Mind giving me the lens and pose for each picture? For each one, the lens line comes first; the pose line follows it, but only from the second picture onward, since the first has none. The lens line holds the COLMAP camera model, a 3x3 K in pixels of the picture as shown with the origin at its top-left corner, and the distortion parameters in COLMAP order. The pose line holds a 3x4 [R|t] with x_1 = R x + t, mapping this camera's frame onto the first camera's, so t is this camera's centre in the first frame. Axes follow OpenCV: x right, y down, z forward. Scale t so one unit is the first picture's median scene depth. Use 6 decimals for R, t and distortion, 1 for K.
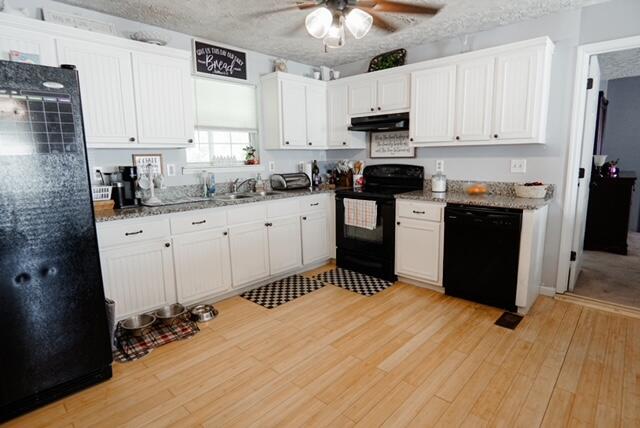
lens RADIAL K [[343.4, 0, 320.0], [0, 343.4, 214.0], [0, 0, 1]] dist [-0.027099, 0.008845]
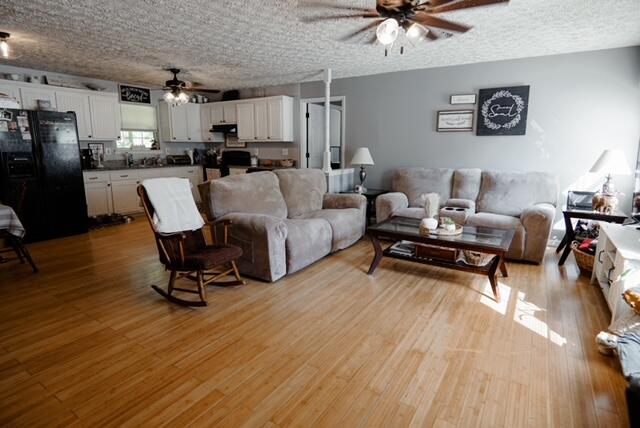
lens RADIAL K [[343.4, 0, 320.0], [0, 343.4, 214.0], [0, 0, 1]] dist [-0.027099, 0.008845]
pose [[0.984947, -0.014395, 0.172254, 0.365938], [0.009757, 0.999567, 0.027743, 0.163147], [-0.172579, -0.025645, 0.984662, -0.996668]]
